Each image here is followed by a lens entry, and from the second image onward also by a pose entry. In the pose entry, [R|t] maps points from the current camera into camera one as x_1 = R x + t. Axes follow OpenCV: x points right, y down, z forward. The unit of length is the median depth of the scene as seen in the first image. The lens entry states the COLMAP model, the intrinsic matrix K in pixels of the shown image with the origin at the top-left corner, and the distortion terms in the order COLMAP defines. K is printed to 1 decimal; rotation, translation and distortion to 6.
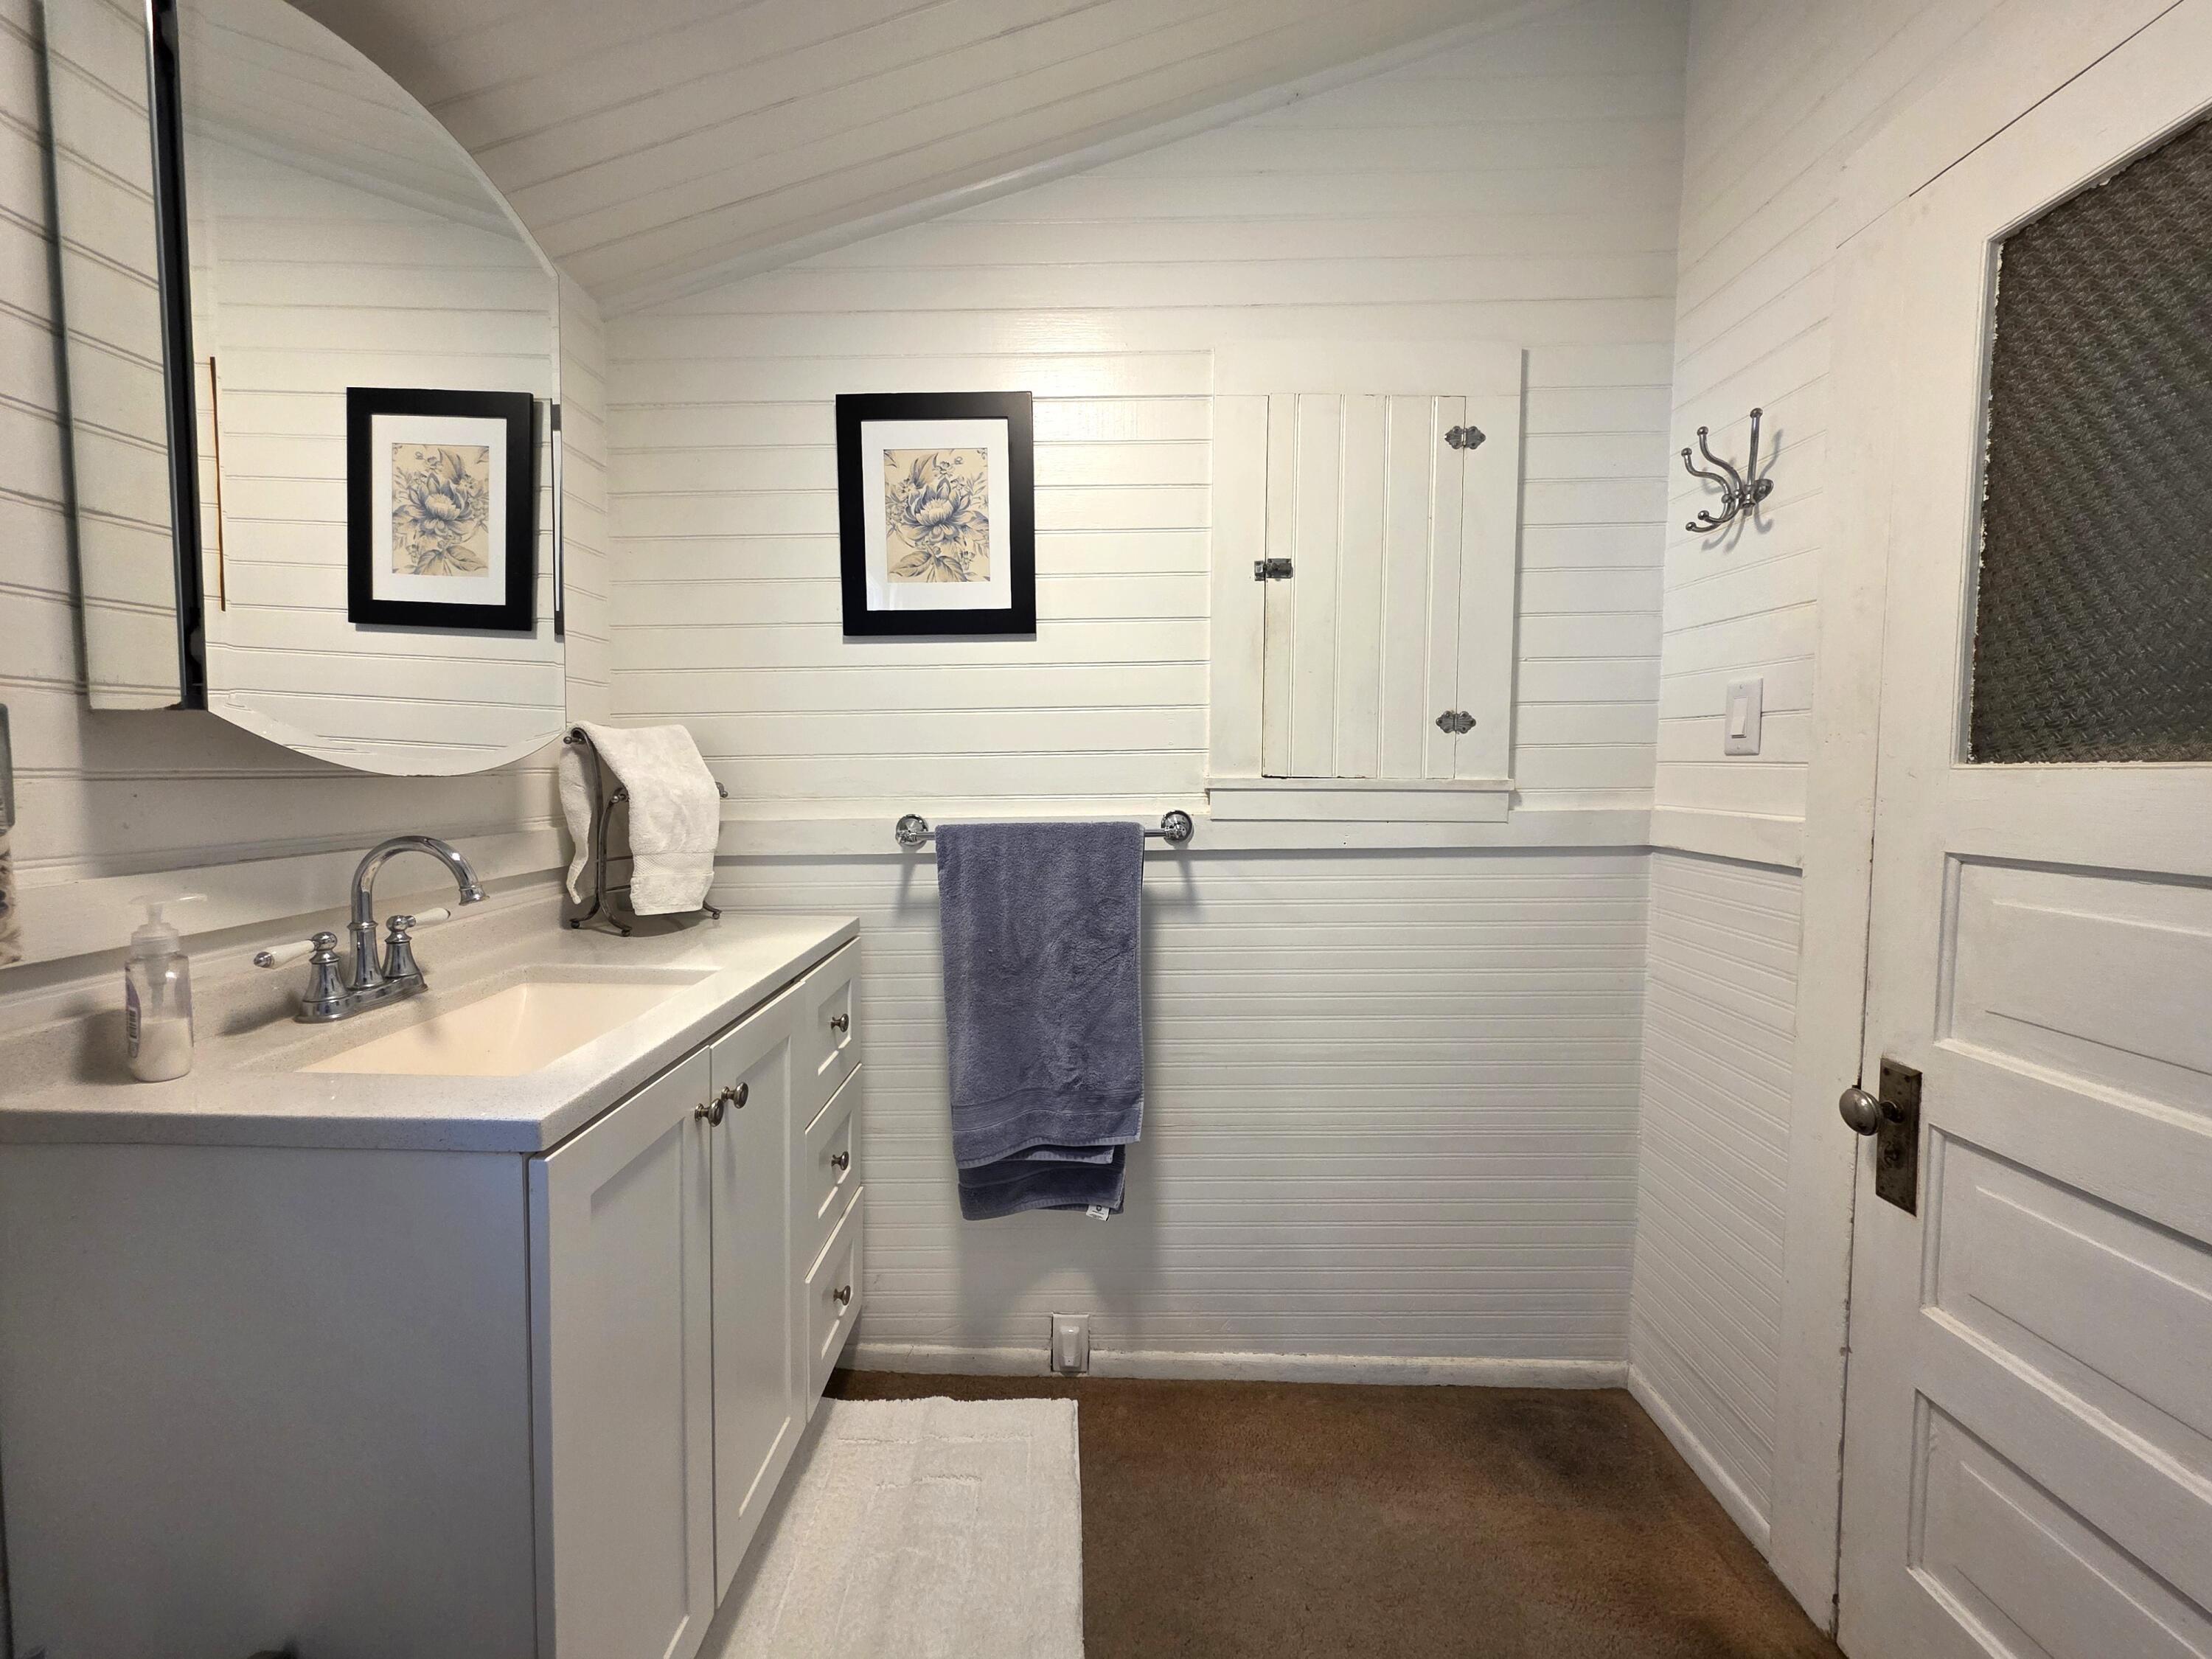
lens RADIAL K [[881.3, 0, 1111.9], [0, 881.3, 816.5], [0, 0, 1]] dist [-0.003316, 0.001476]
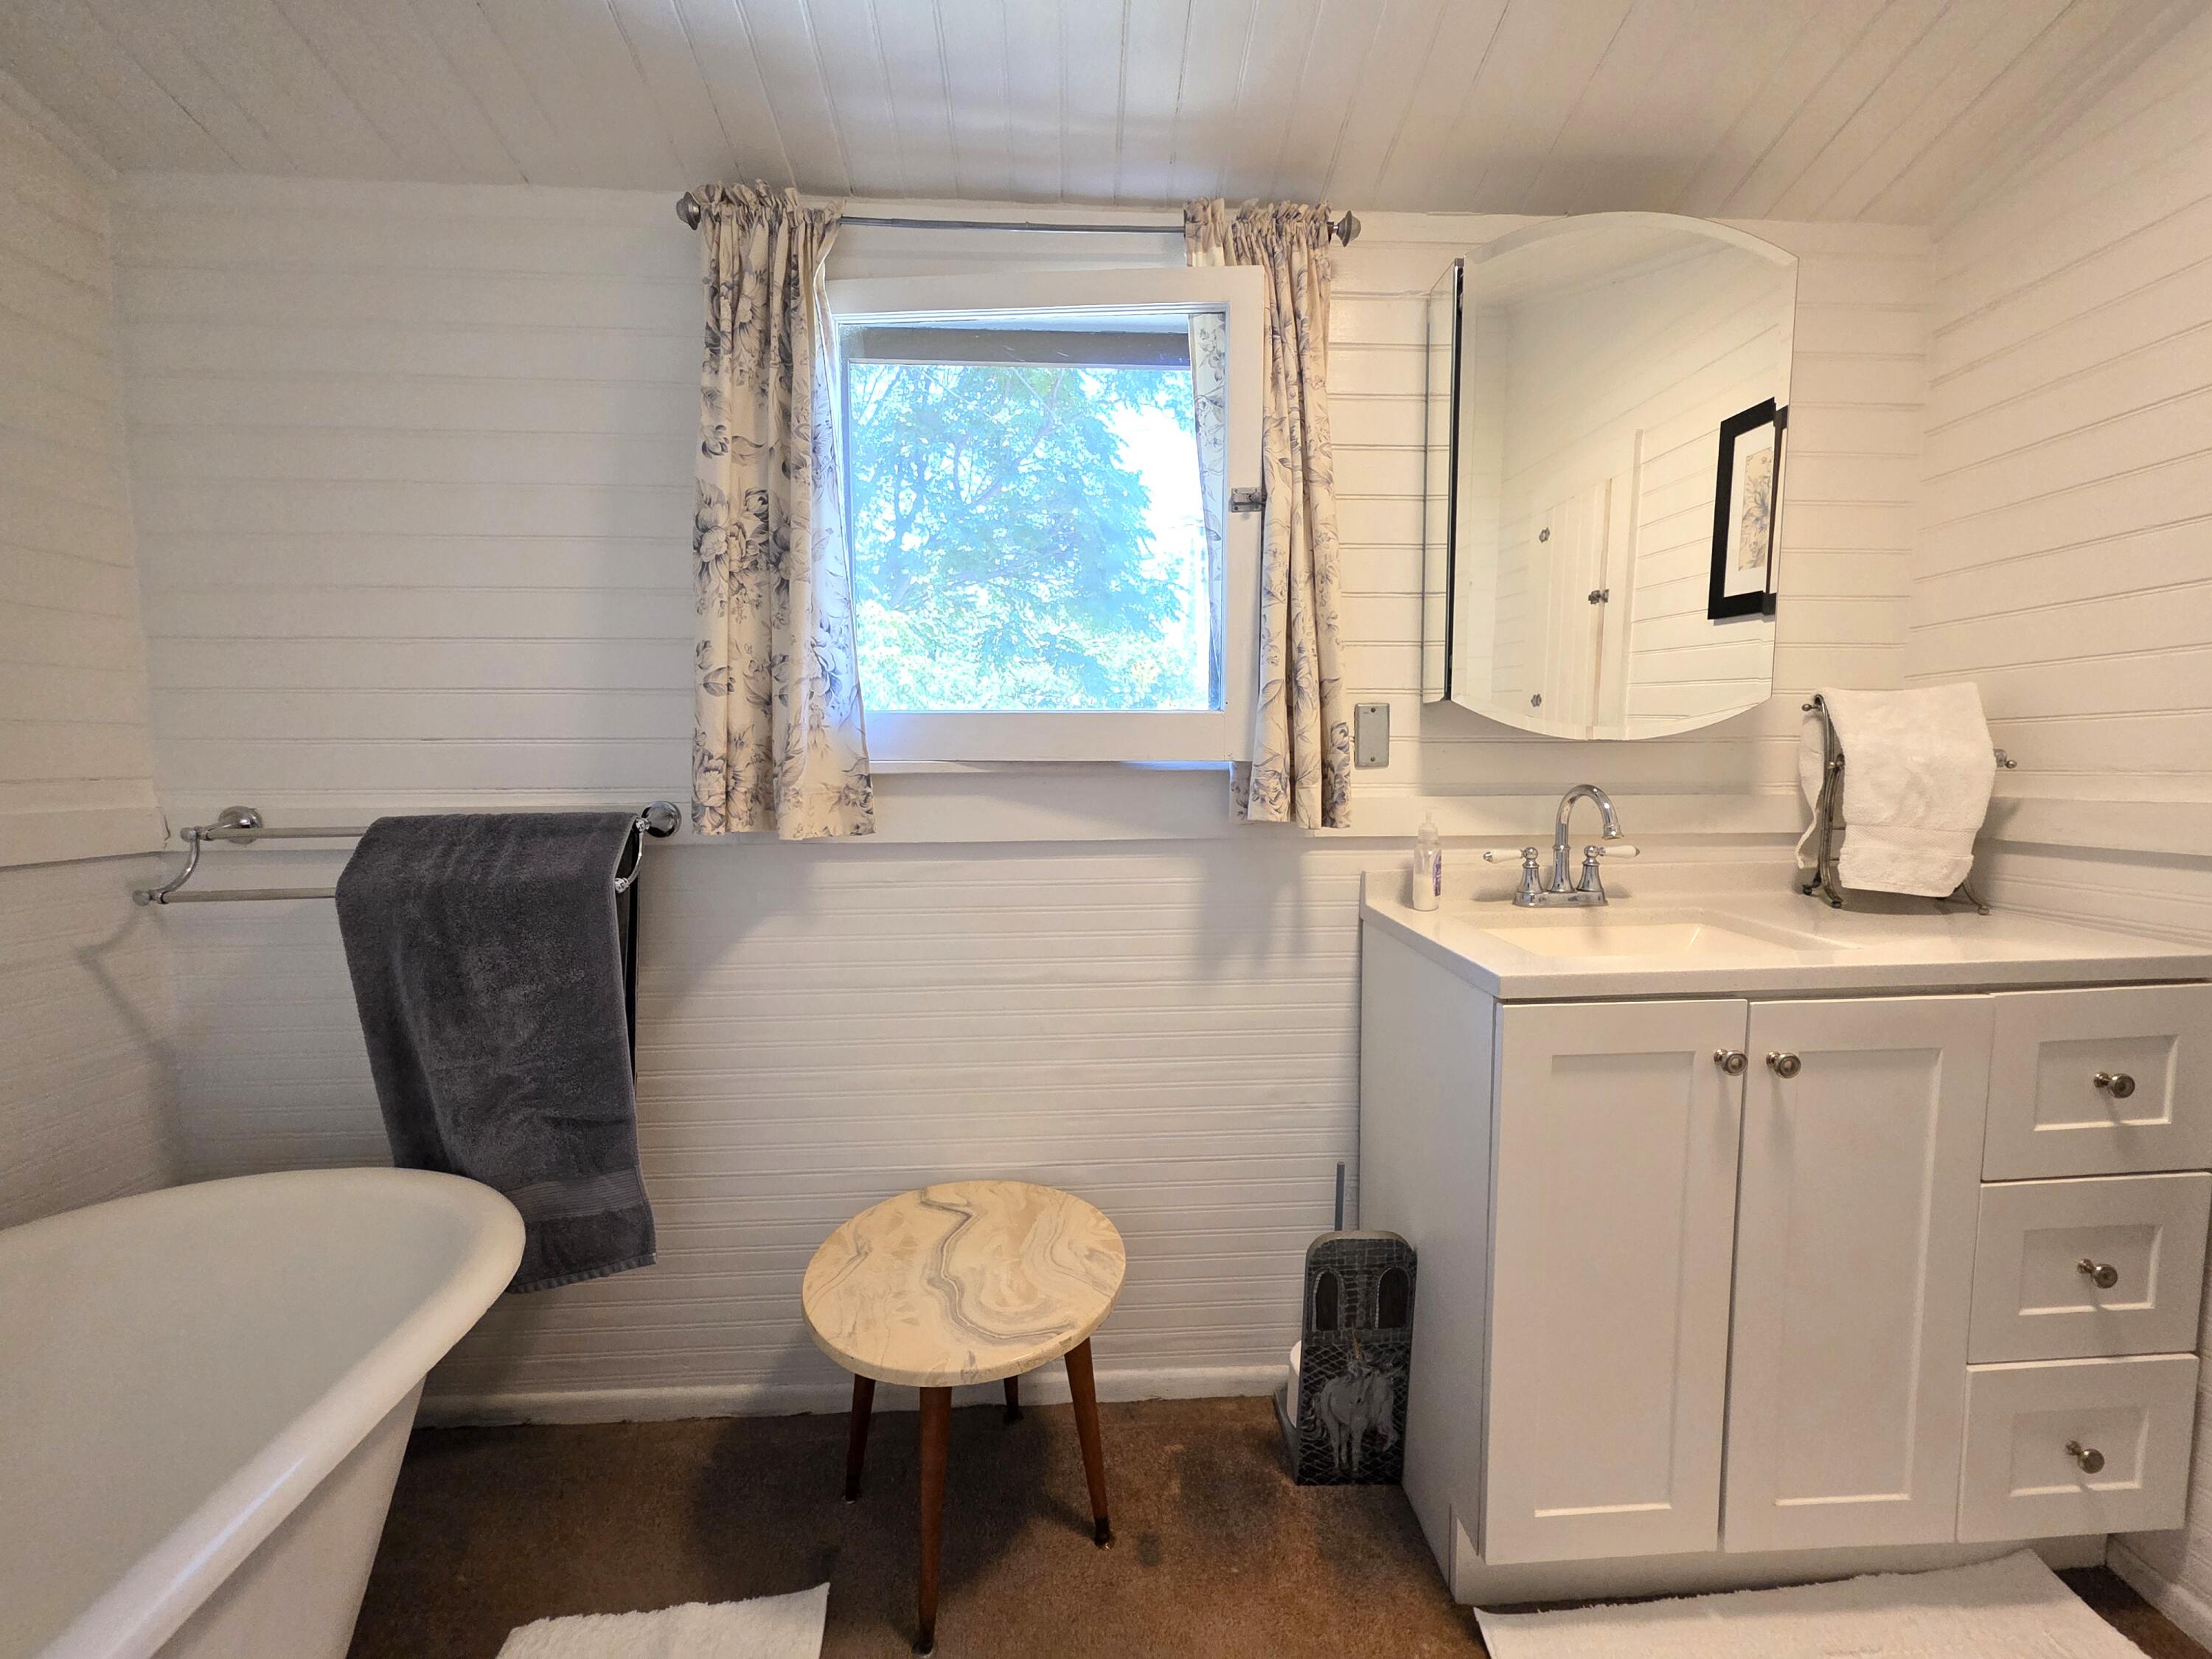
lens RADIAL K [[881.3, 0, 1113.6], [0, 881.3, 830.5], [0, 0, 1]] dist [-0.003316, 0.001476]
pose [[0.065779, 0.082053, -0.994455, 0.415779], [-0.050577, 0.995606, 0.078803, 0.017904], [0.996552, 0.045113, 0.069640, 0.158496]]
